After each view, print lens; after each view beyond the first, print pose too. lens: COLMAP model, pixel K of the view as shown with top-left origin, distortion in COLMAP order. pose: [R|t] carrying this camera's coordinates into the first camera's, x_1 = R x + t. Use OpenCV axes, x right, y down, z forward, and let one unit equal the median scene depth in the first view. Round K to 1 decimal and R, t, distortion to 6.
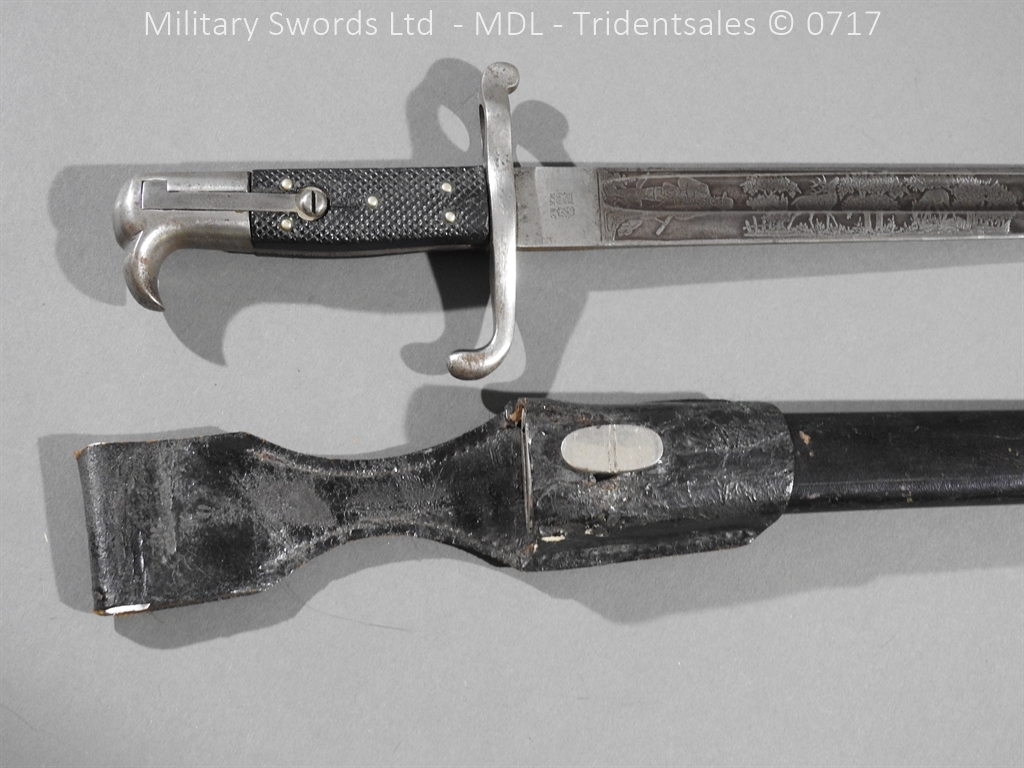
lens RADIAL K [[1879.0, 0, 518.5], [0, 1879.0, 394.4], [0, 0, 1]] dist [-0.056379, 0.000000]
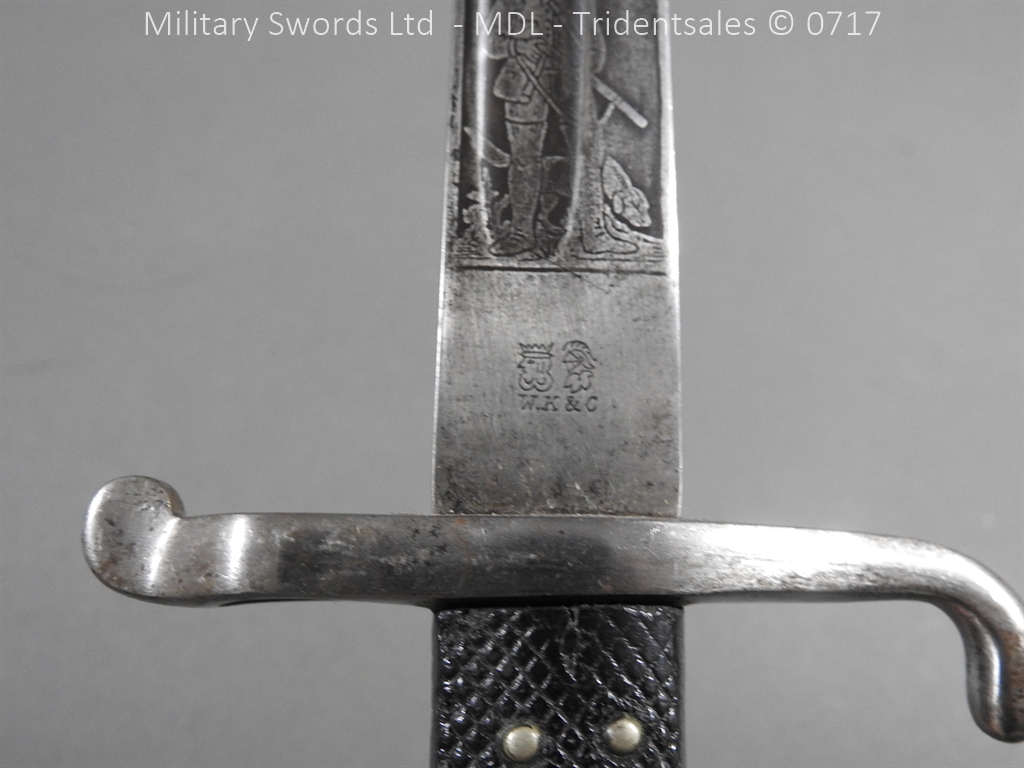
lens RADIAL K [[1016.6, 0, 517.4], [0, 1016.6, 384.0], [0, 0, 1]] dist [-0.012426, 0.000000]
pose [[0.055968, -0.989541, 0.132949, -0.002981], [0.967205, 0.086777, 0.238714, -0.156013], [-0.247755, 0.115228, 0.961946, 0.850751]]
